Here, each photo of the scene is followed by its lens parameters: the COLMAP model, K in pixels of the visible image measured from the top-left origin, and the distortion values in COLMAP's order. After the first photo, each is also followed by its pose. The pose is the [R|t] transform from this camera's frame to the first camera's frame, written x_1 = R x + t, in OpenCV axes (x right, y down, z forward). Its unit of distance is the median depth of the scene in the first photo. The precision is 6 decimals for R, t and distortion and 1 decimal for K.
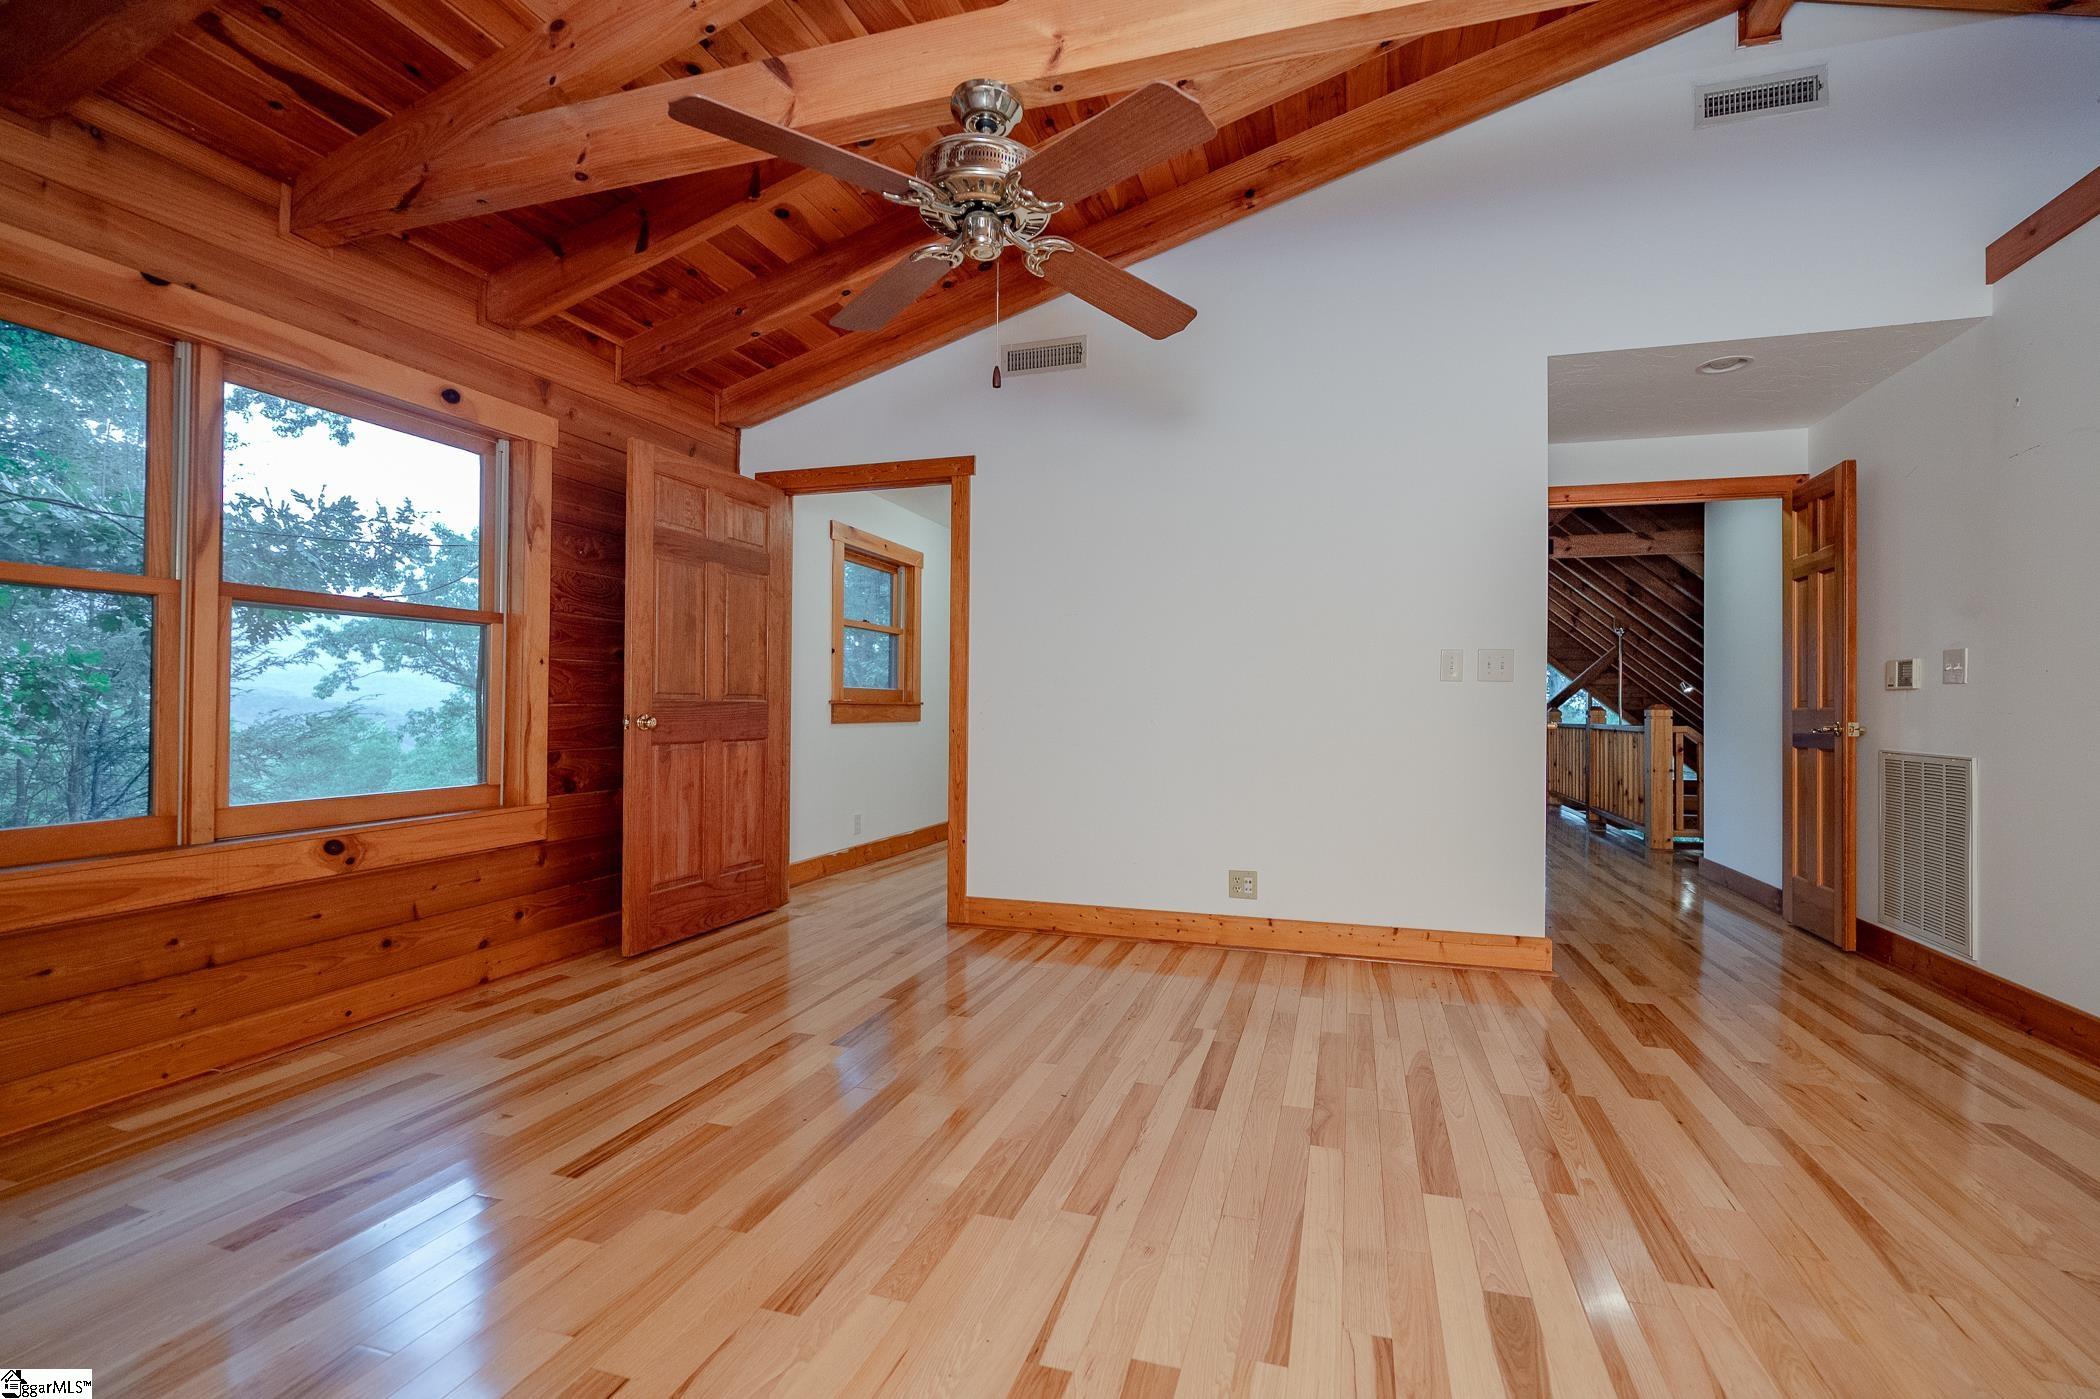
lens RADIAL K [[888.9, 0, 1069.5], [0, 888.9, 701.3], [0, 0, 1]] dist [-0.008367, 0.000146]
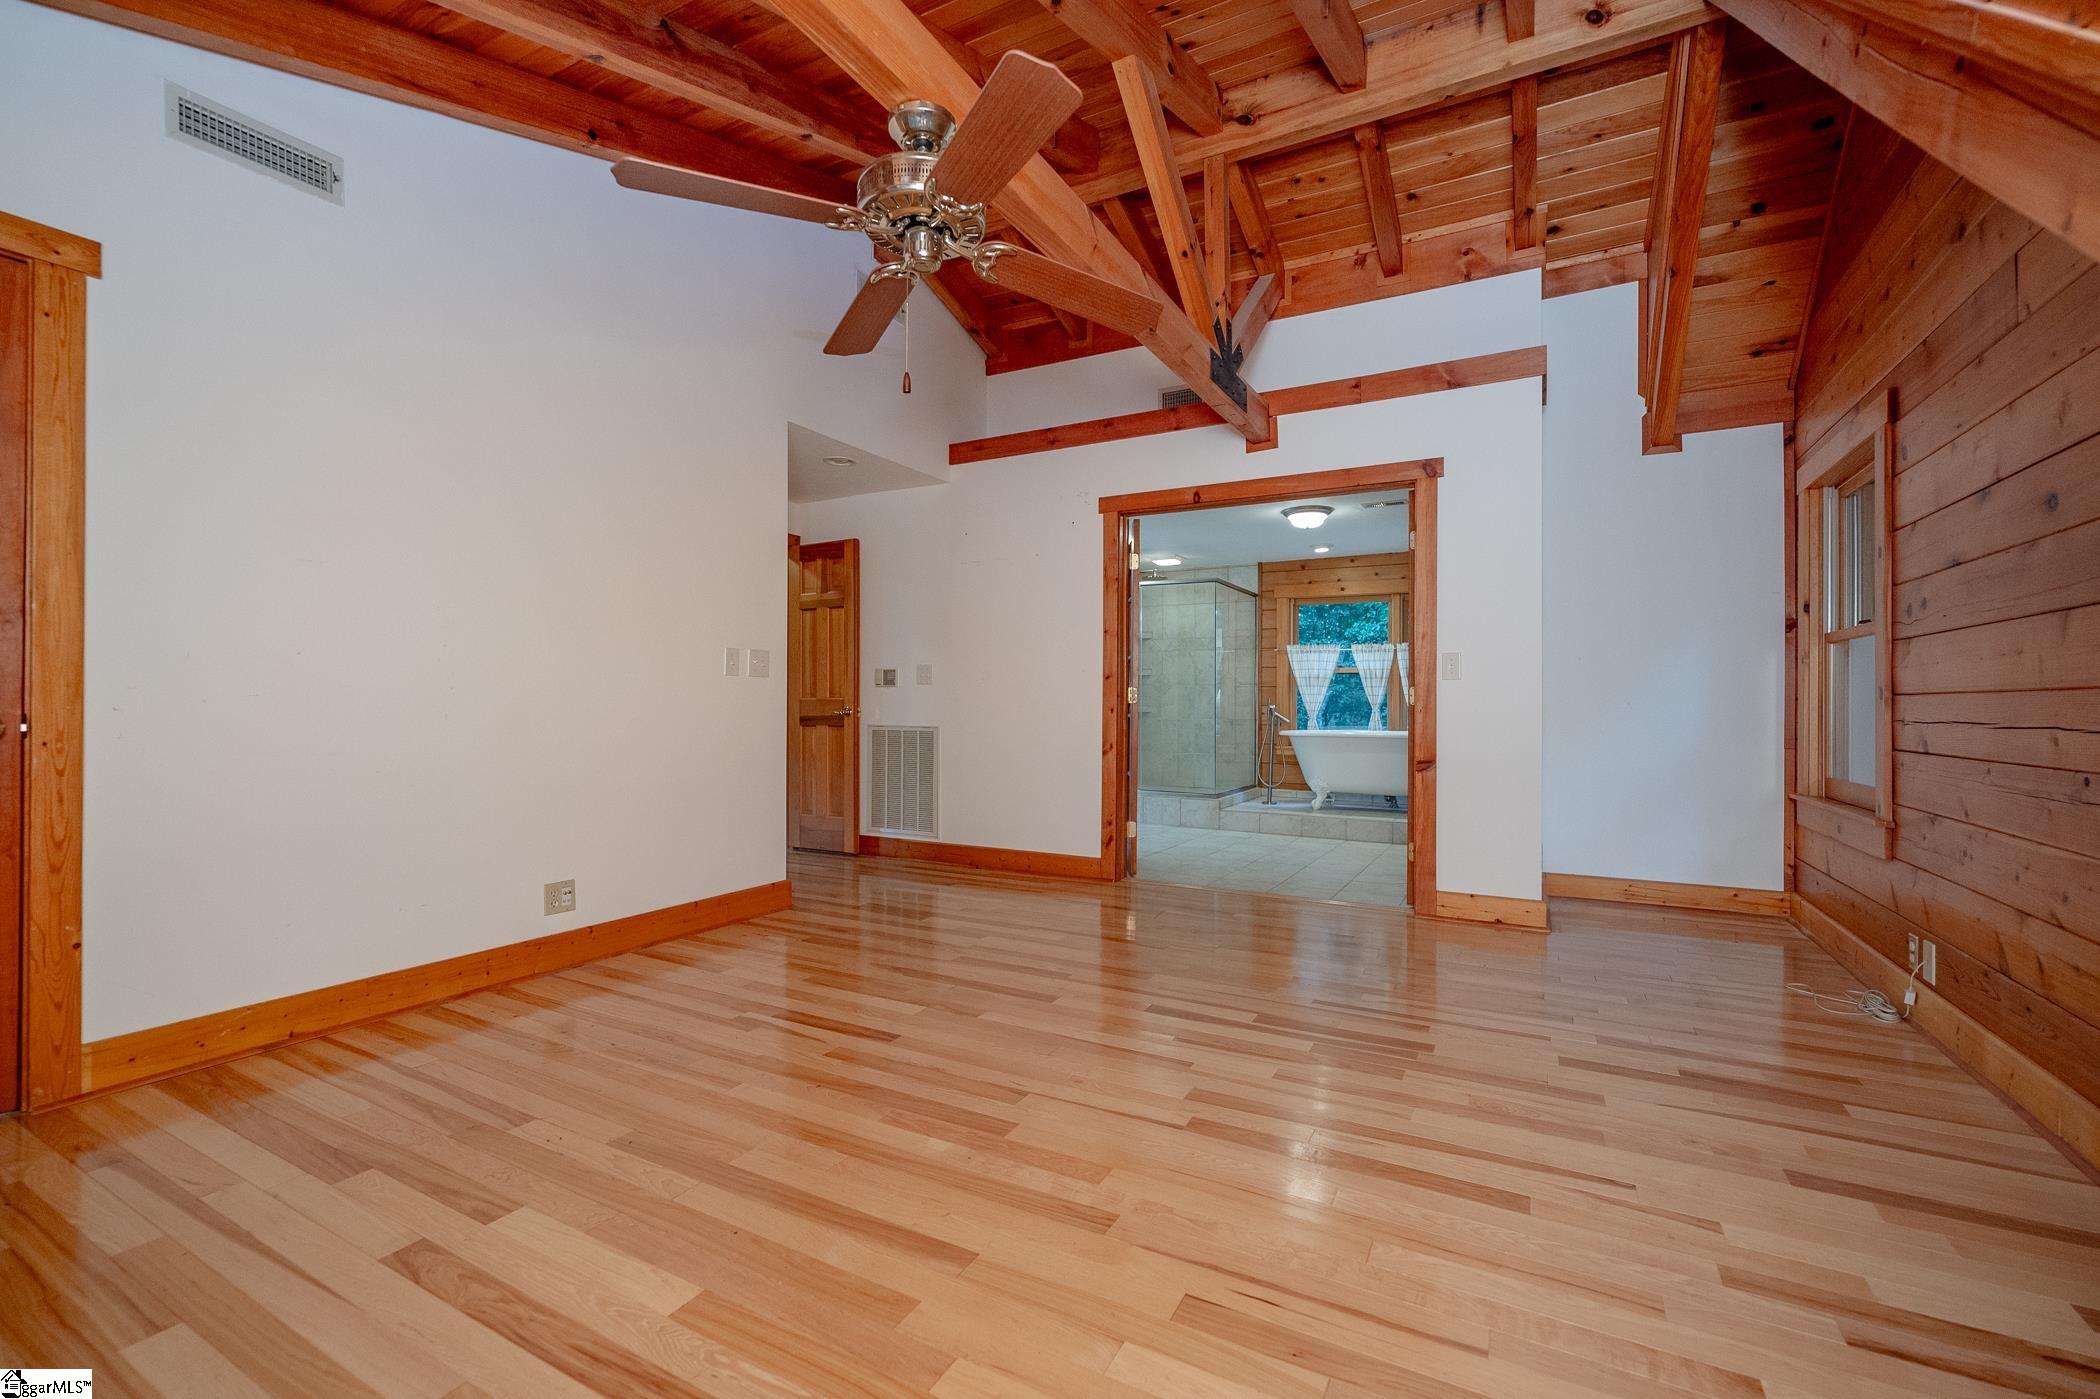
lens RADIAL K [[888.9, 0, 1064.4], [0, 888.9, 702.8], [0, 0, 1]] dist [-0.008367, 0.000146]
pose [[0.192479, -0.004132, 0.981292, -0.717081], [-0.010261, 0.999928, 0.006223, 0.000787], [-0.981247, -0.011267, 0.192423, 0.412389]]
